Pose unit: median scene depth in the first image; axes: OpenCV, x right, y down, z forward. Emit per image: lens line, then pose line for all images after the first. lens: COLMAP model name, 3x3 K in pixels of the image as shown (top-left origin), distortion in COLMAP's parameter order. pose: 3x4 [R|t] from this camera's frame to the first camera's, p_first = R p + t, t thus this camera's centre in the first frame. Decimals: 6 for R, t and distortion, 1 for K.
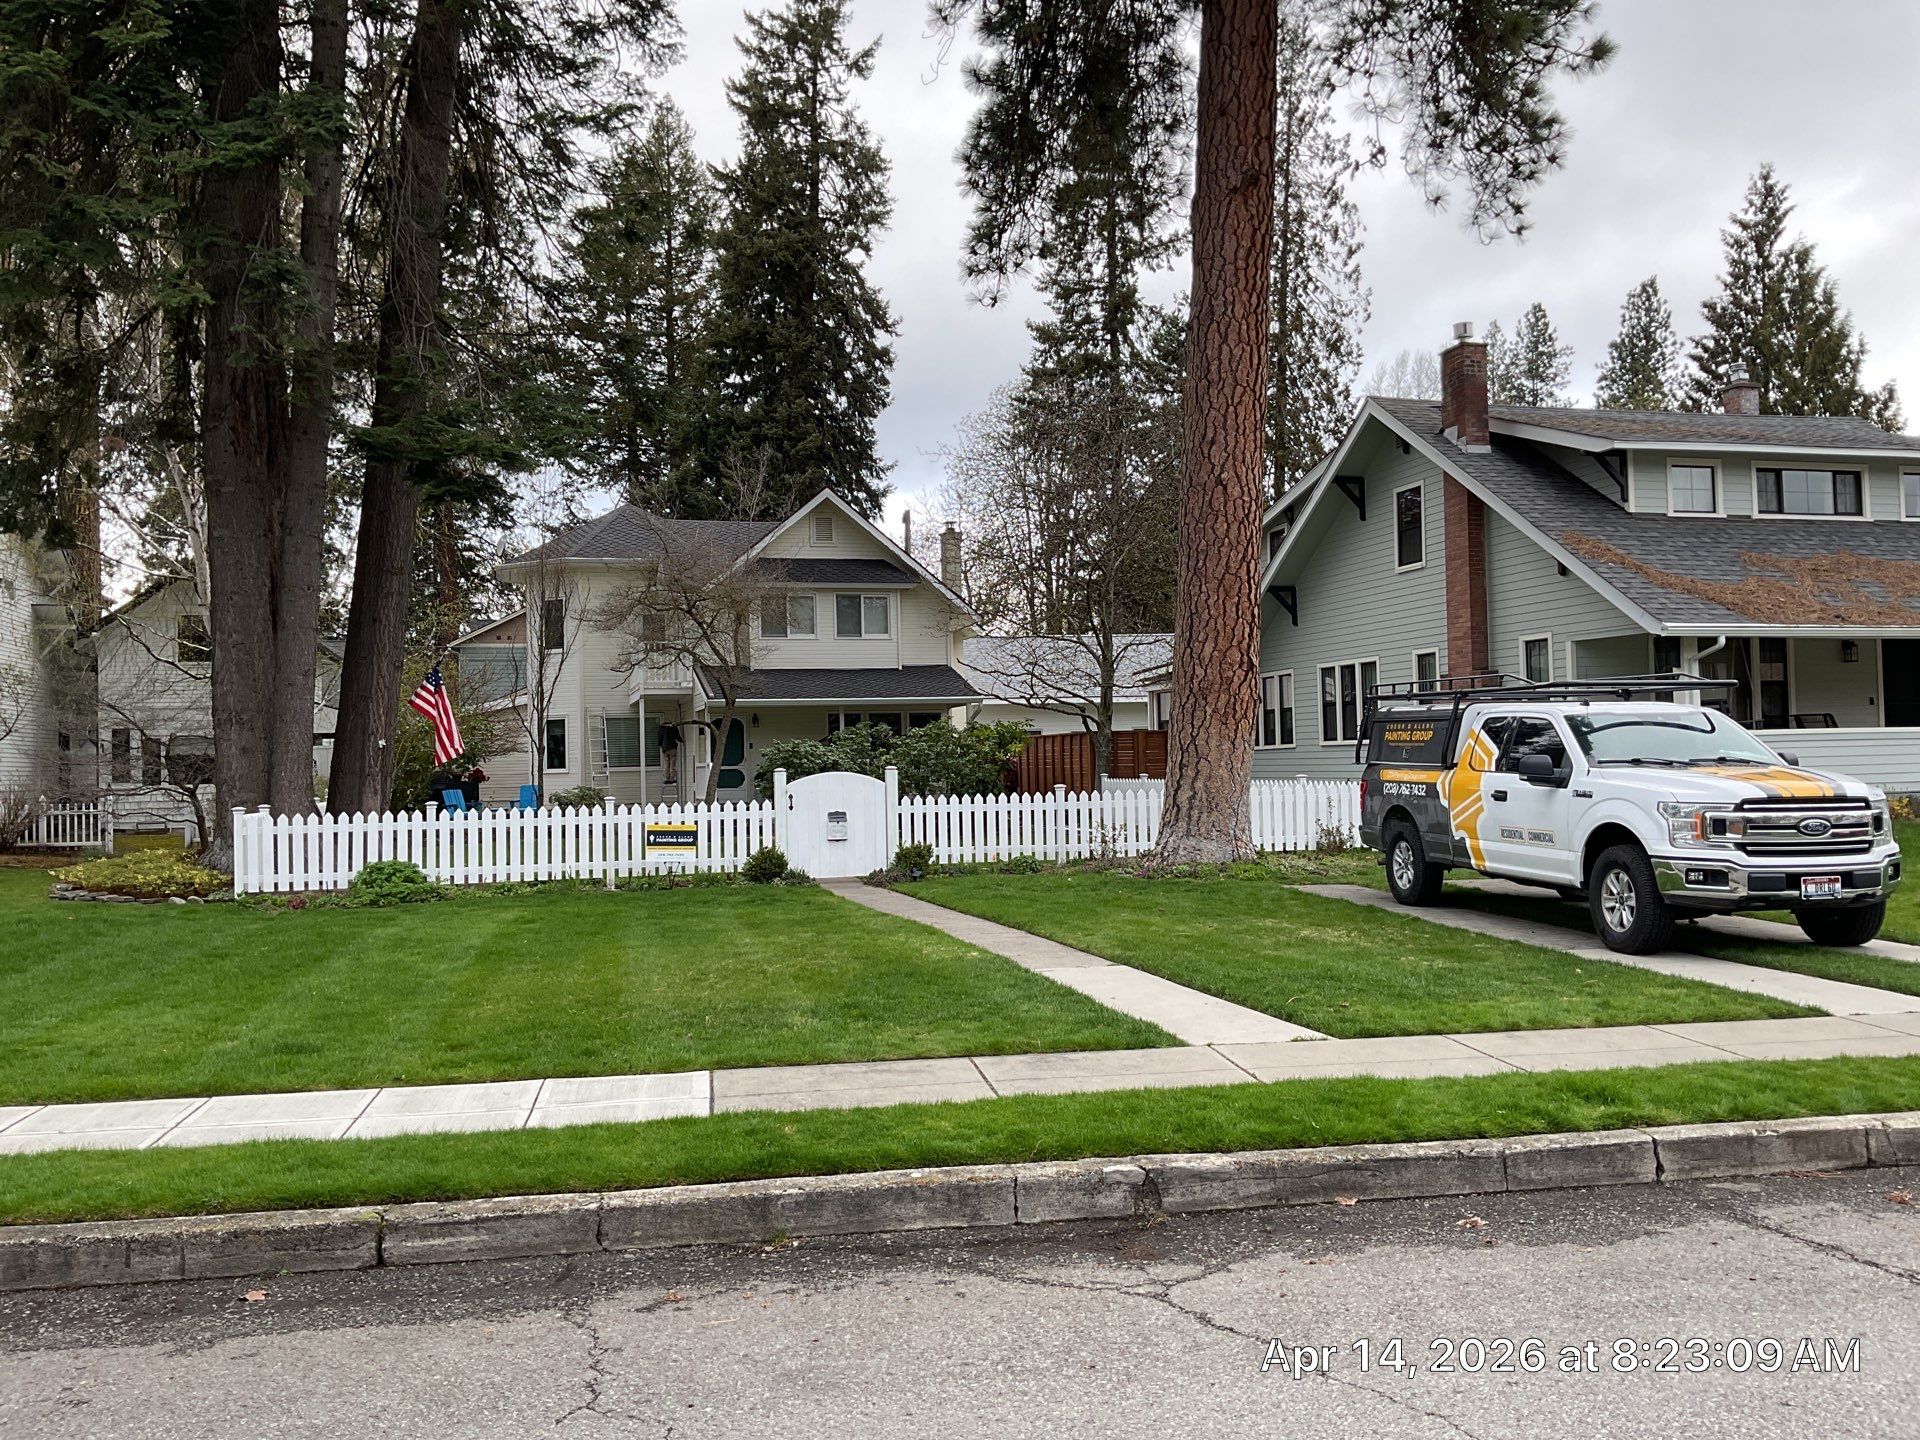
lens RADIAL K [[1622.8, 0, 960.0], [0, 1622.8, 720.0], [0, 0, 1]] dist [0.089587, -0.171745]
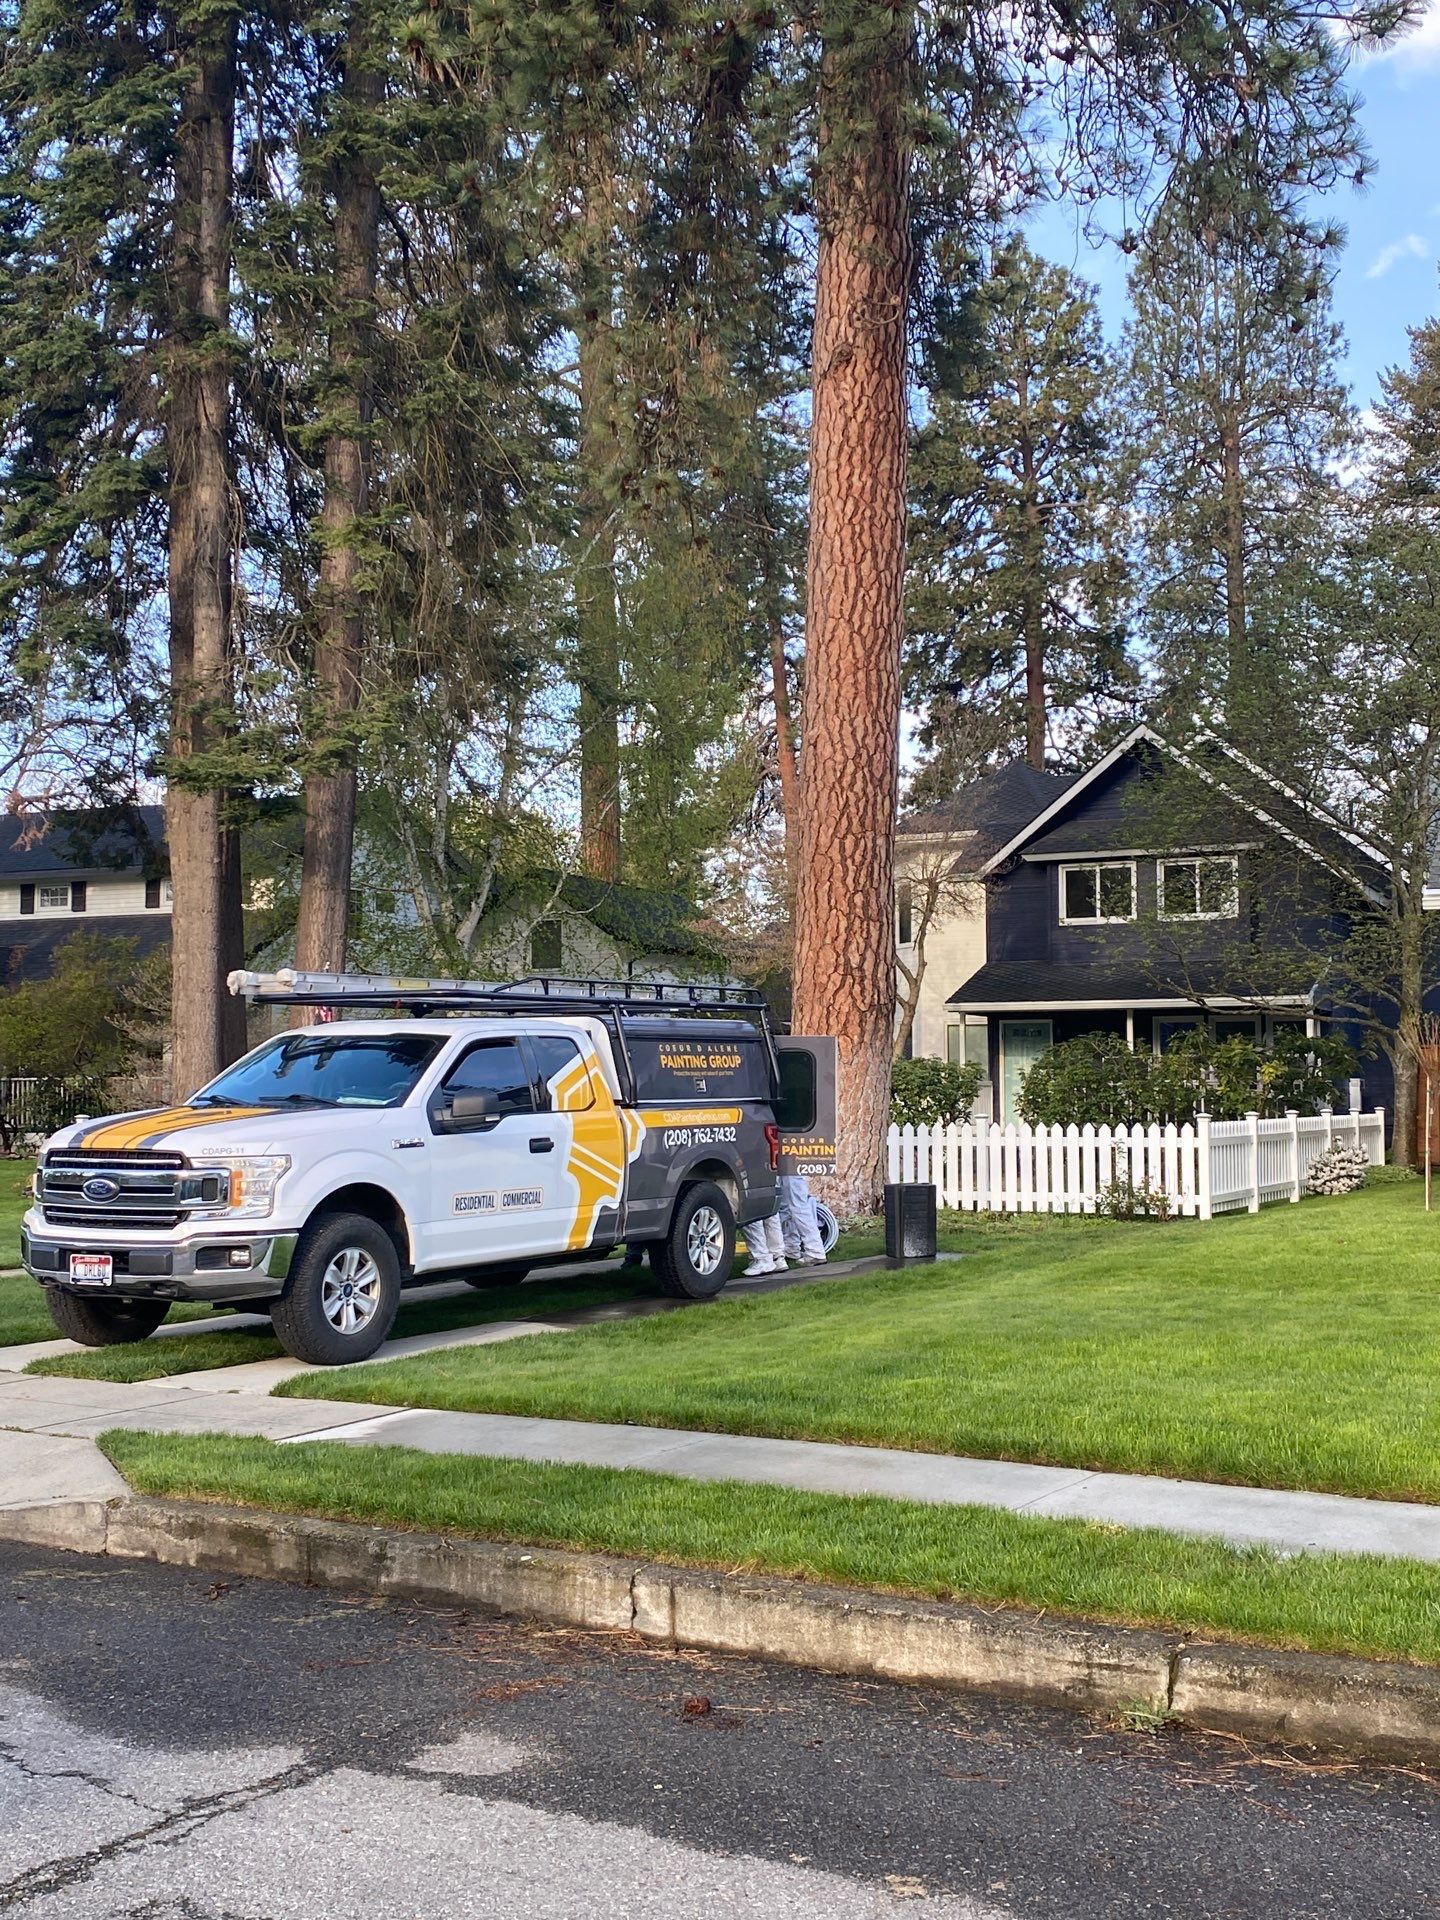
lens RADIAL K [[2150.0, 0, 720.0], [0, 2150.0, 960.0], [0, 0, 1]] dist [0.108703, 0.005871]
pose [[0.735234, -0.020866, -0.677492, 0.840233], [0.007795, 0.999720, -0.022332, -0.014421], [0.677769, 0.011138, 0.735191, 0.188622]]
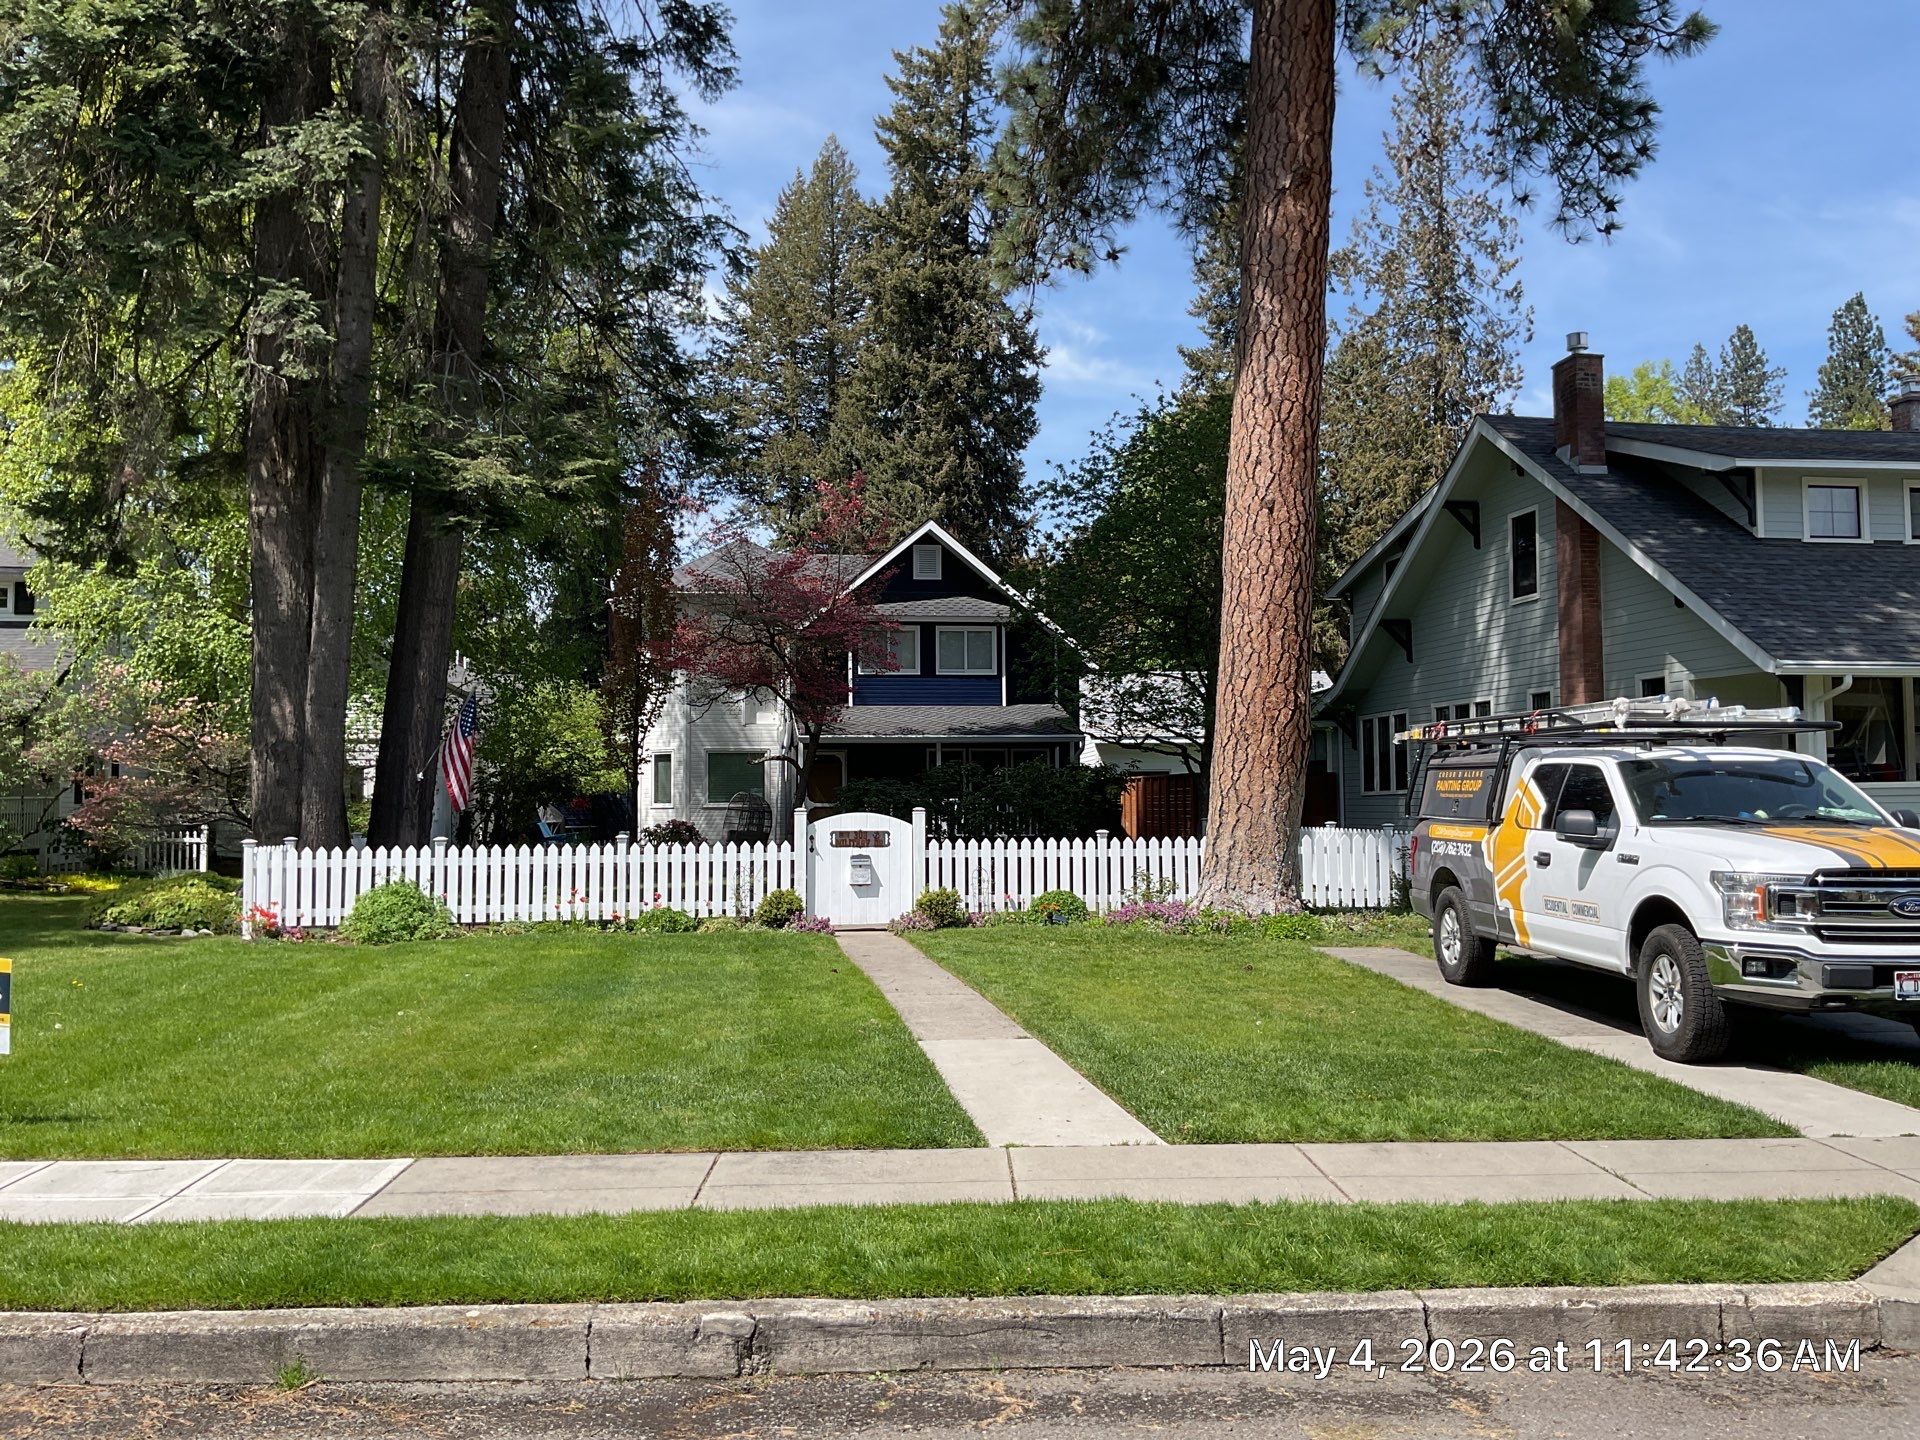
lens RADIAL K [[1629.1, 0, 960.0], [0, 1629.1, 720.0], [0, 0, 1]] dist [0.073418, -0.148898]
pose [[0.992385, 0.008615, -0.122875, 0.102722], [-0.011433, 0.999687, -0.022249, -0.001769], [0.122645, 0.023484, 0.992173, 0.064437]]
